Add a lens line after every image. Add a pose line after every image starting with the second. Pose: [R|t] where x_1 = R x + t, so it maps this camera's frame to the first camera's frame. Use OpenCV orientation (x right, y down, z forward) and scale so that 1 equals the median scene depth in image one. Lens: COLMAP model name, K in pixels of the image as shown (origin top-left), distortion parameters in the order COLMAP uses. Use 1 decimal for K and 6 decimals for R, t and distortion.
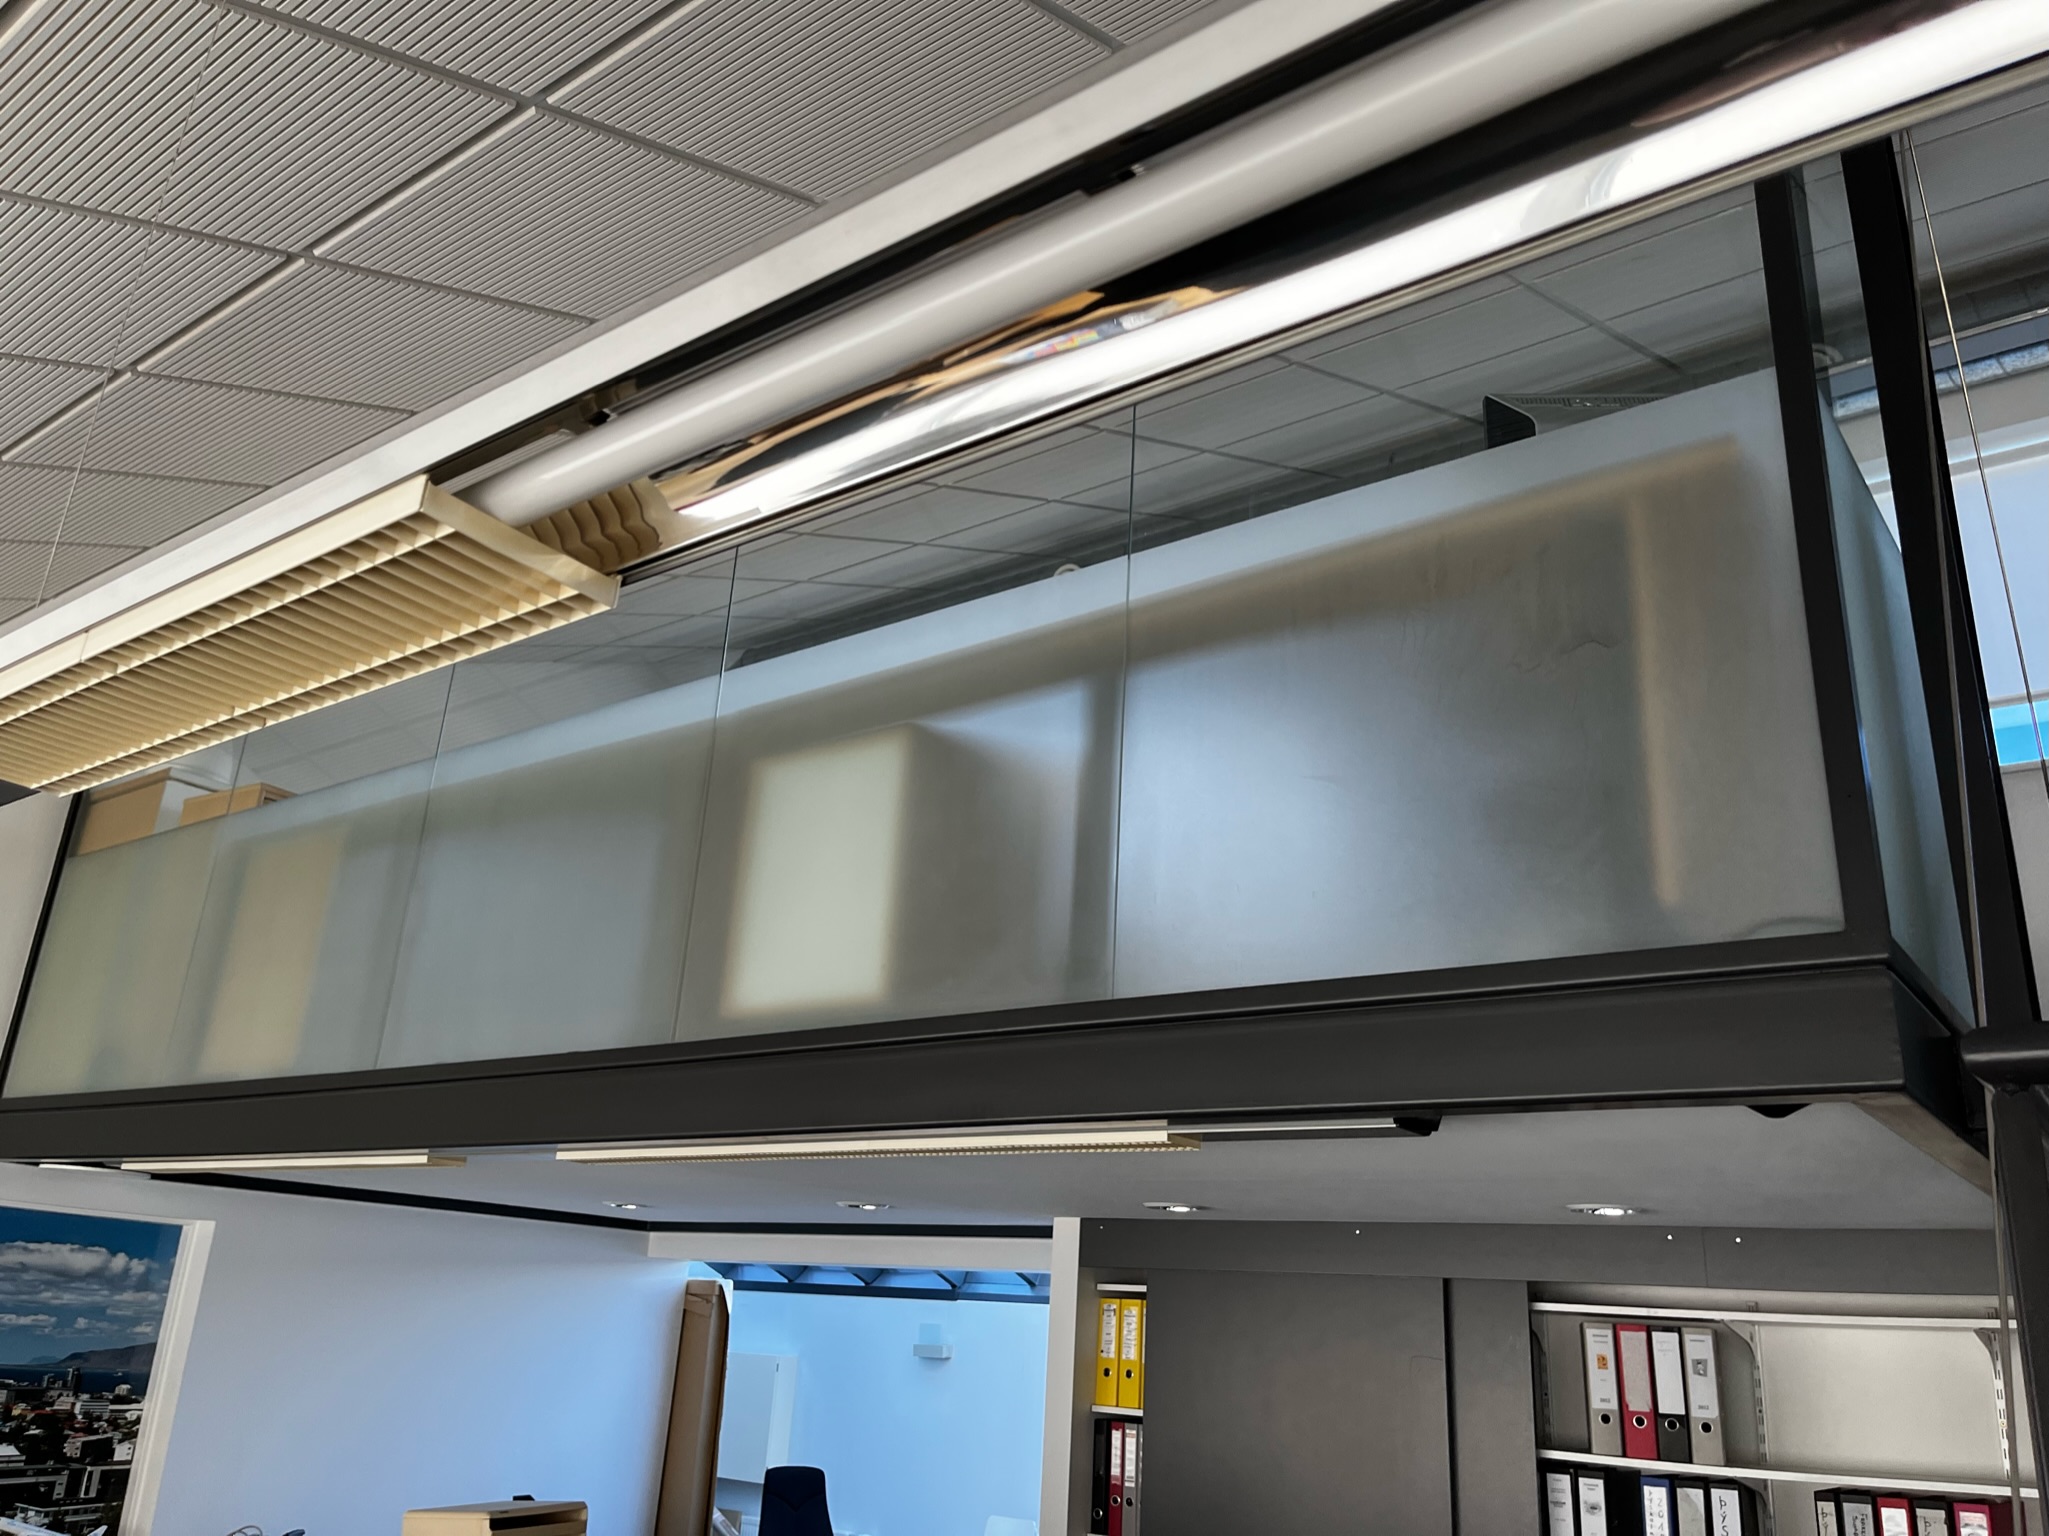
lens RADIAL K [[1566.9, 0, 1006.3], [0, 1566.9, 787.2], [0, 0, 1]] dist [0.050317, -0.055567]
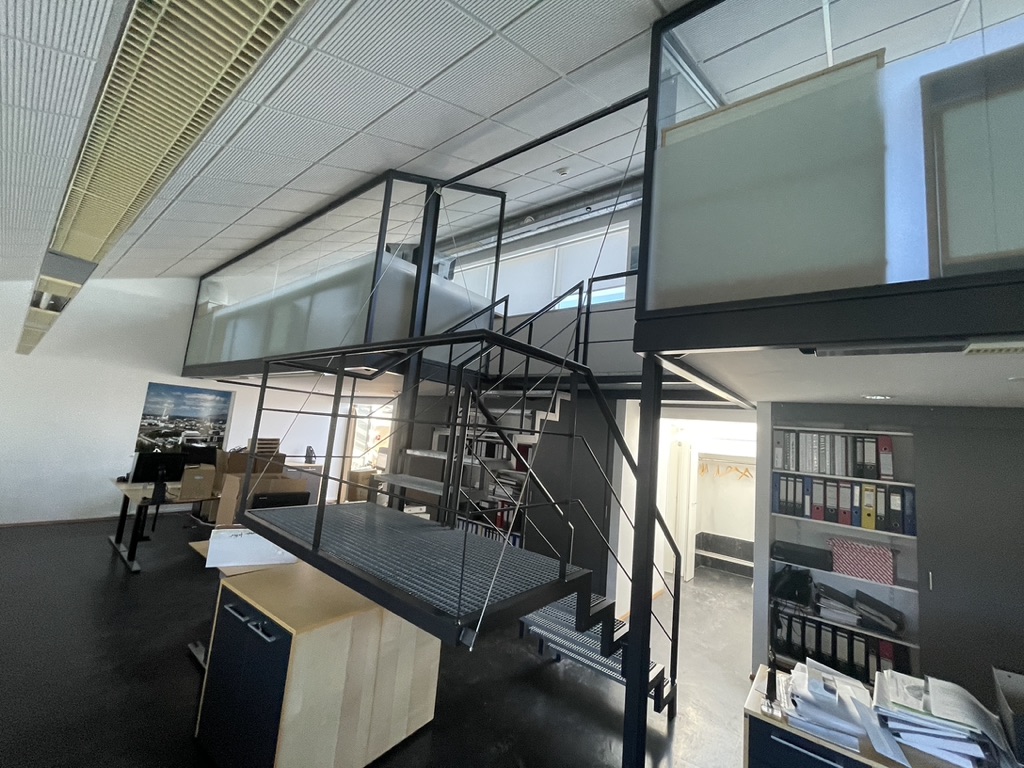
lens RADIAL K [[415.5, 0, 510.3], [0, 415.5, 383.1], [0, 0, 1]] dist [0.001115, -0.000623]
pose [[0.999644, 0.026682, 0.000211, 0.384094], [-0.026050, 0.974221, 0.224086, -0.070069], [0.005773, -0.224012, 0.974569, -0.283446]]
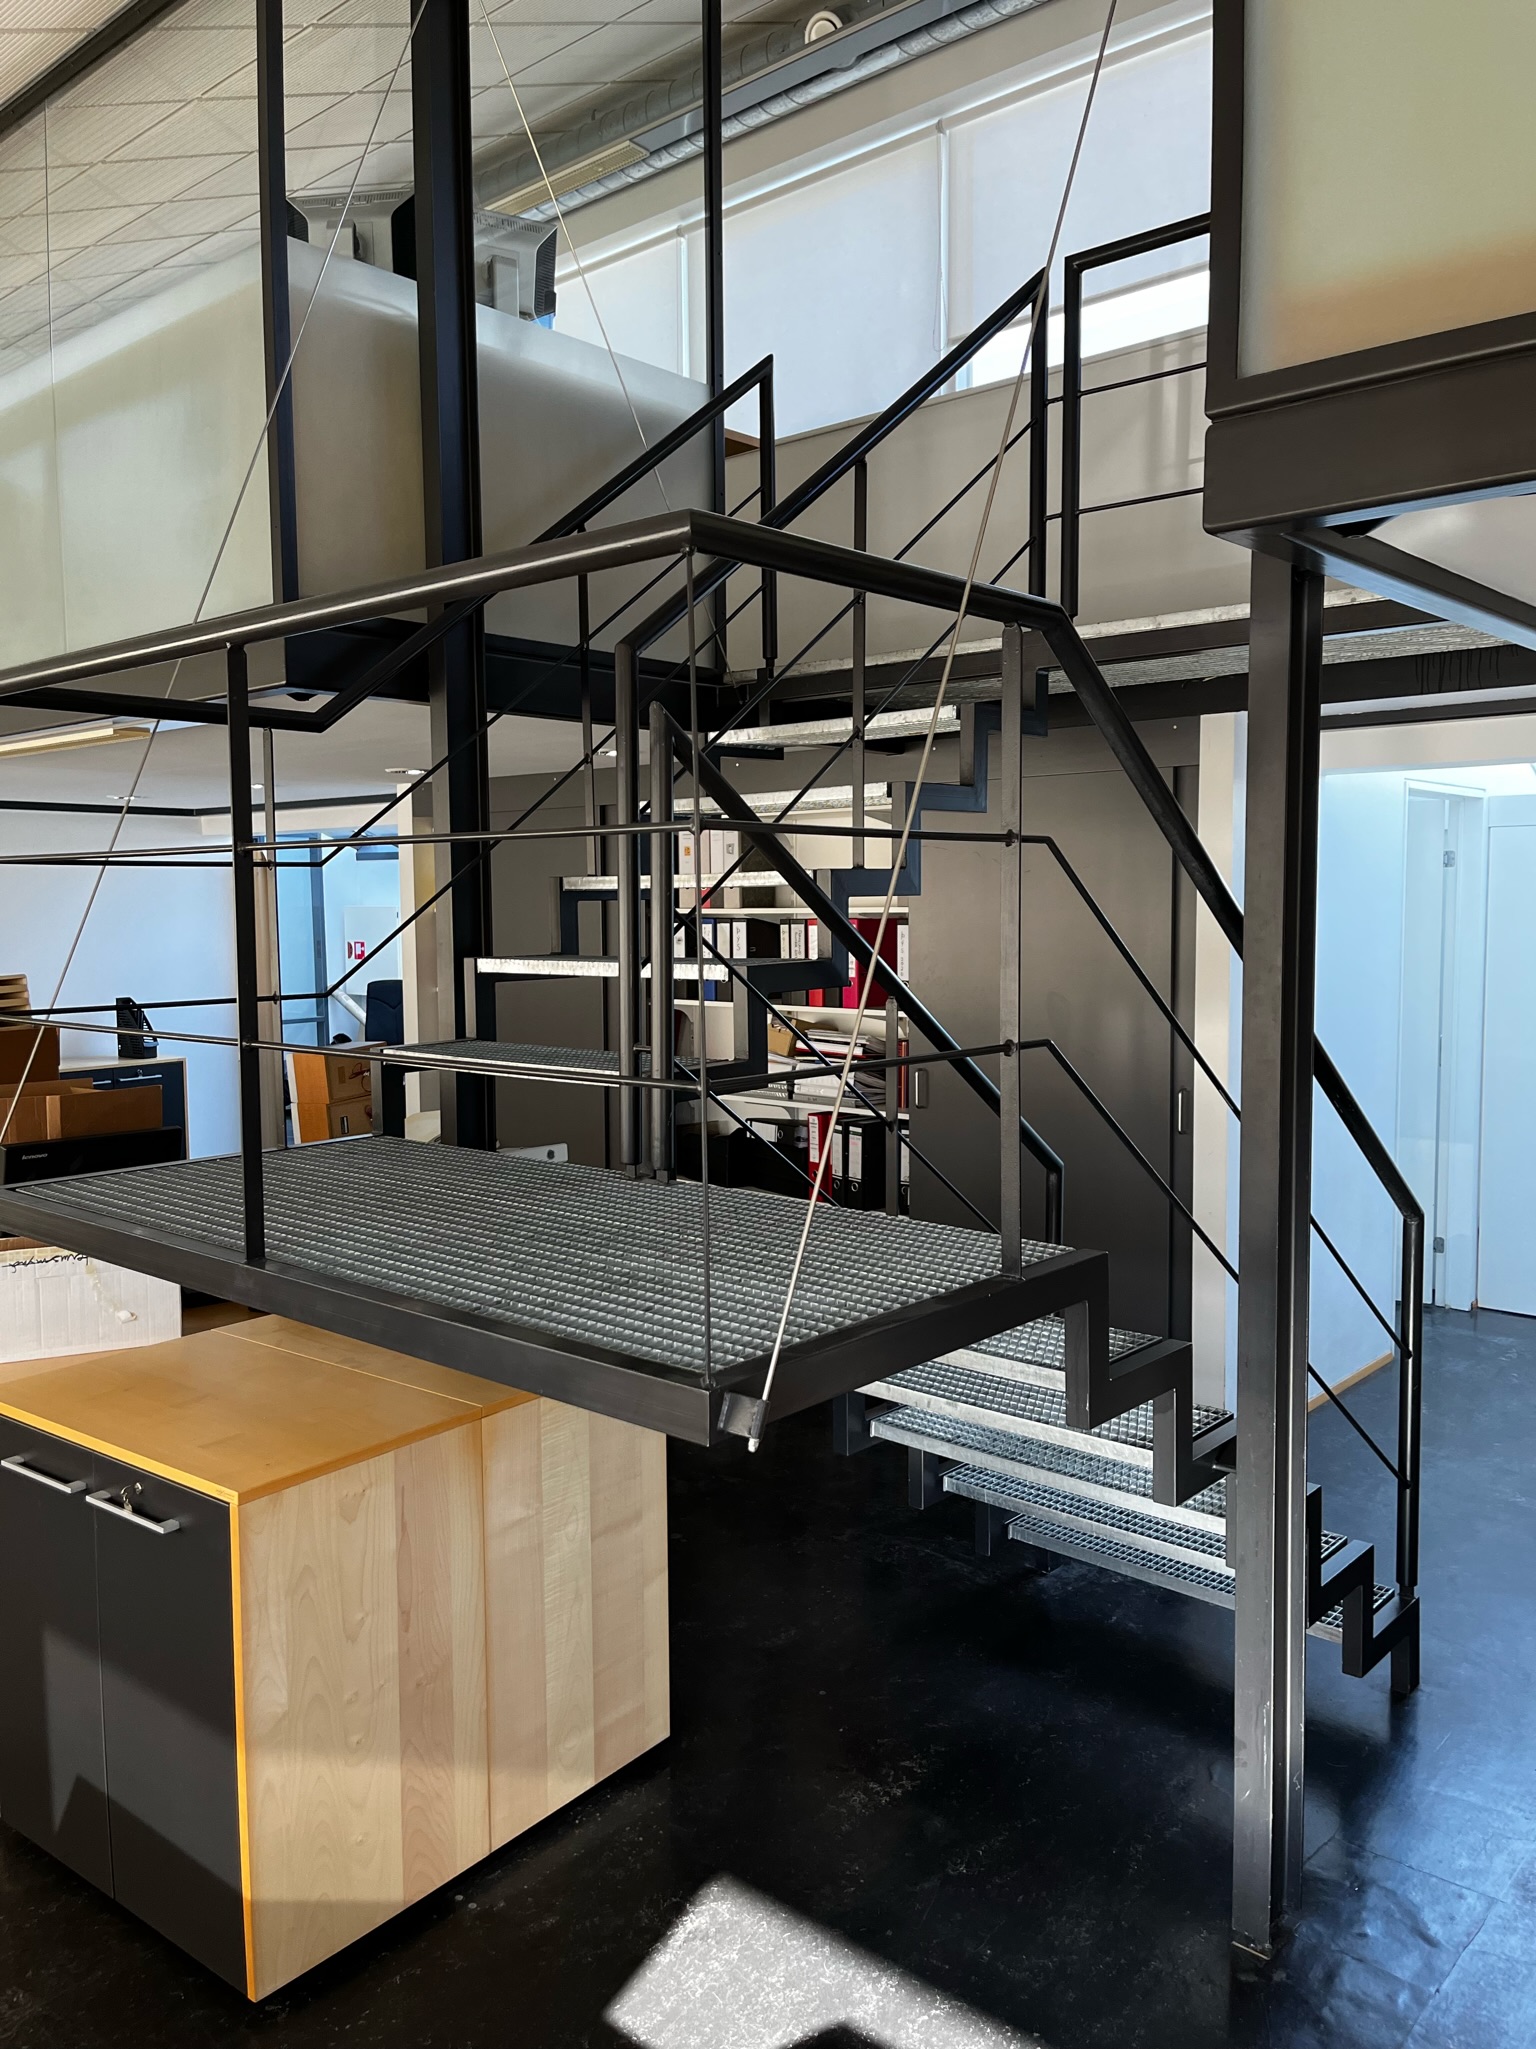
lens RADIAL K [[1566.9, 0, 770.8], [0, 1566.9, 1021.9], [0, 0, 1]] dist [0.050317, -0.055567]
pose [[0.996840, -0.066787, -0.043006, 0.388880], [0.078567, 0.908798, 0.409772, -0.077850], [0.011716, -0.411856, 0.911173, -0.341781]]
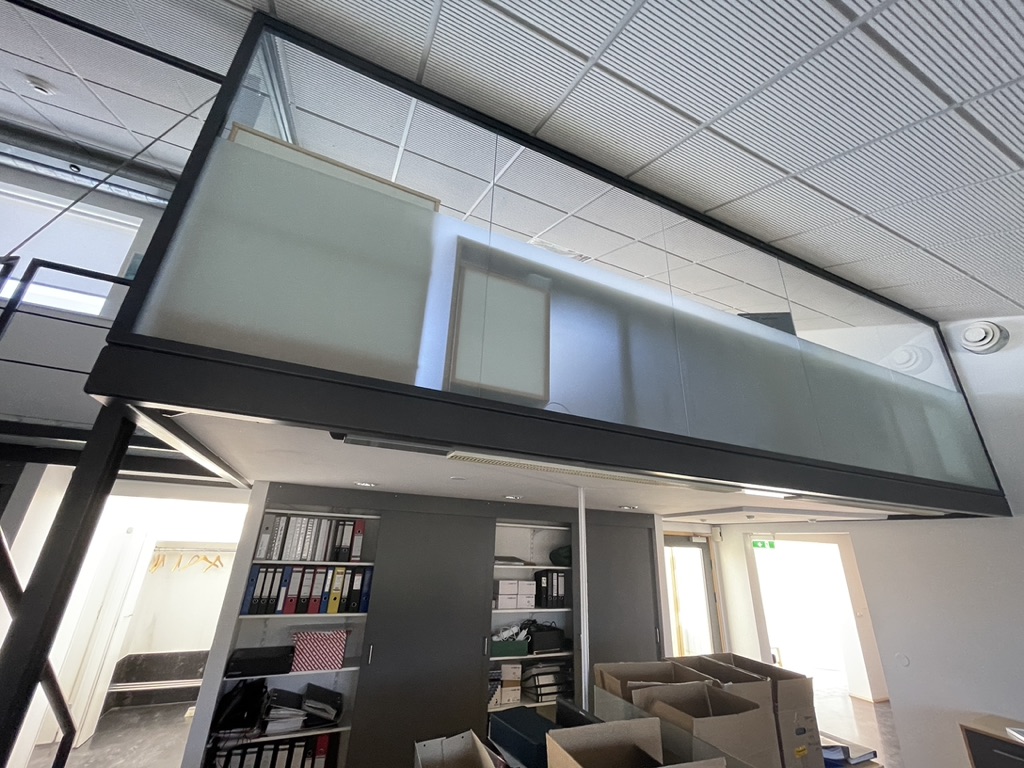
lens RADIAL K [[415.5, 0, 514.0], [0, 415.5, 383.2], [0, 0, 1]] dist [0.001115, -0.000623]
pose [[0.449042, 0.282072, 0.847819, 0.407939], [-0.314002, 0.938158, -0.145818, -0.060290], [-0.836519, -0.200739, 0.509843, -0.215757]]
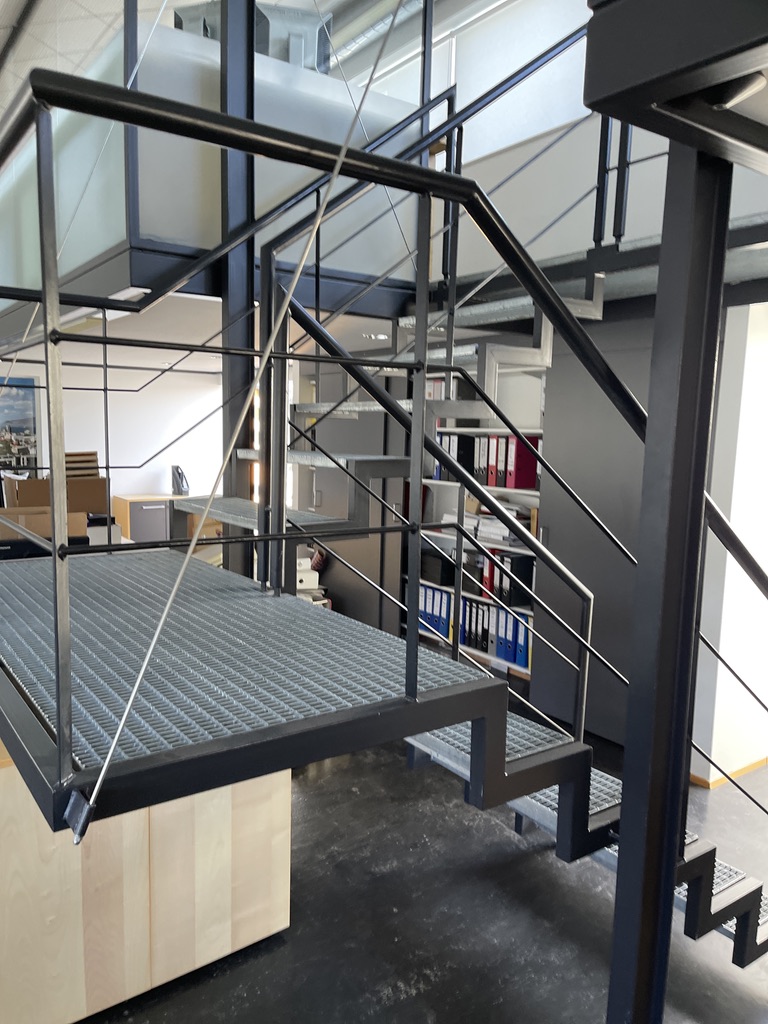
lens RADIAL K [[779.5, 0, 369.0], [0, 779.5, 530.0], [0, 0, 1]] dist [0.051860, -0.040541]
pose [[0.960486, -0.004201, -0.278297, 0.492265], [0.129801, 0.891257, 0.434525, -0.017941], [0.246209, -0.453478, 0.856585, -0.205967]]
